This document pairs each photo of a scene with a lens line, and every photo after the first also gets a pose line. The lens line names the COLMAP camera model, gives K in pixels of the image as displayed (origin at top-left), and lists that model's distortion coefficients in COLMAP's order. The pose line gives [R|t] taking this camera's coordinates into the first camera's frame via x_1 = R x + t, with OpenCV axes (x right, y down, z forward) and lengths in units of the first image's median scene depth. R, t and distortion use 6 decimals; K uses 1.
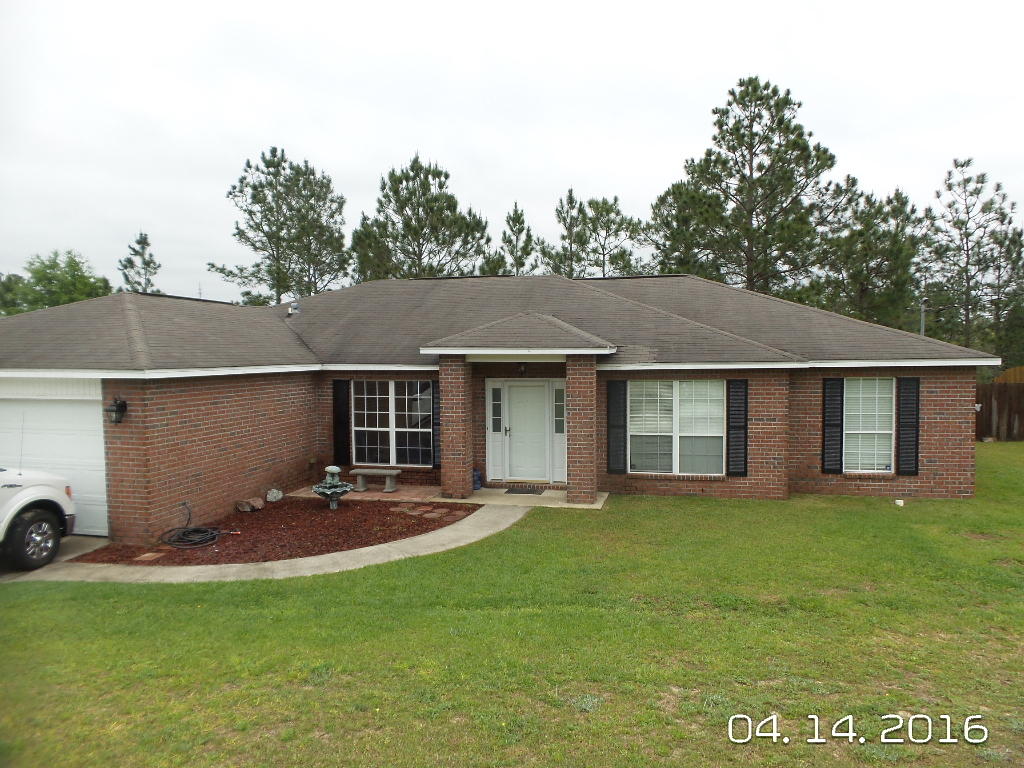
lens RADIAL K [[706.1, 0, 525.2], [0, 706.1, 385.8], [0, 0, 1]] dist [-0.009368, 0.010909]
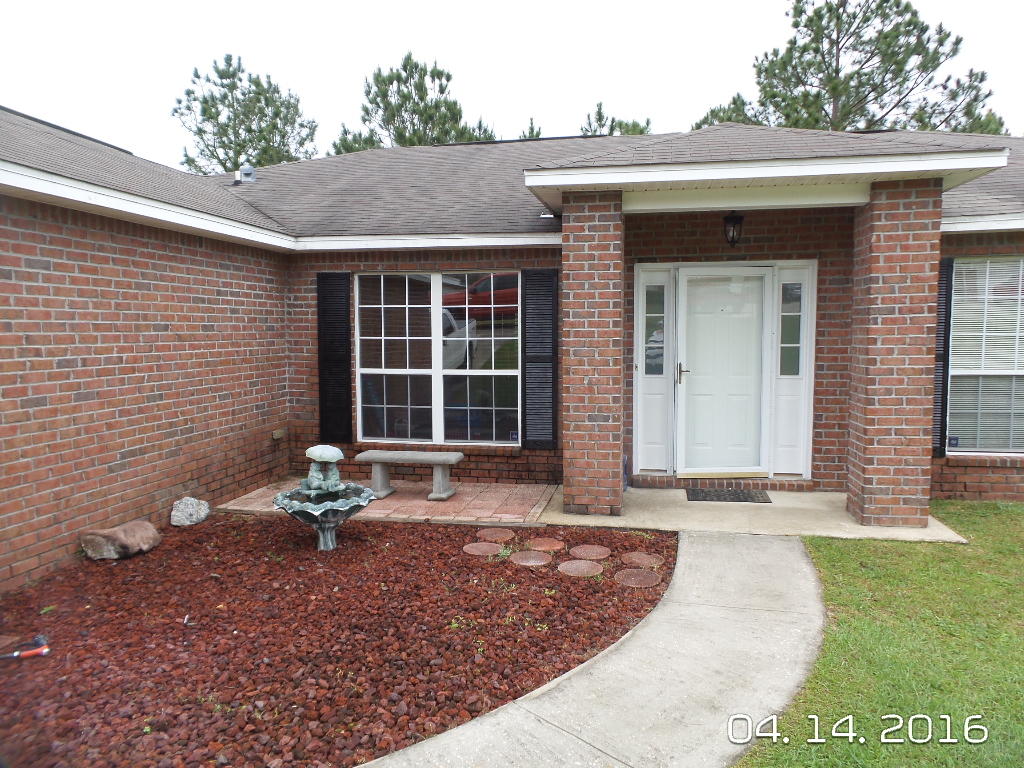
lens RADIAL K [[711.8, 0, 512.0], [0, 711.8, 384.0], [0, 0, 1]] dist [0.021146, 0.003254]
pose [[0.999826, -0.001066, 0.018647, -0.062920], [0.000534, 0.999594, 0.028472, 0.024530], [-0.018670, -0.028457, 0.999421, 0.214350]]
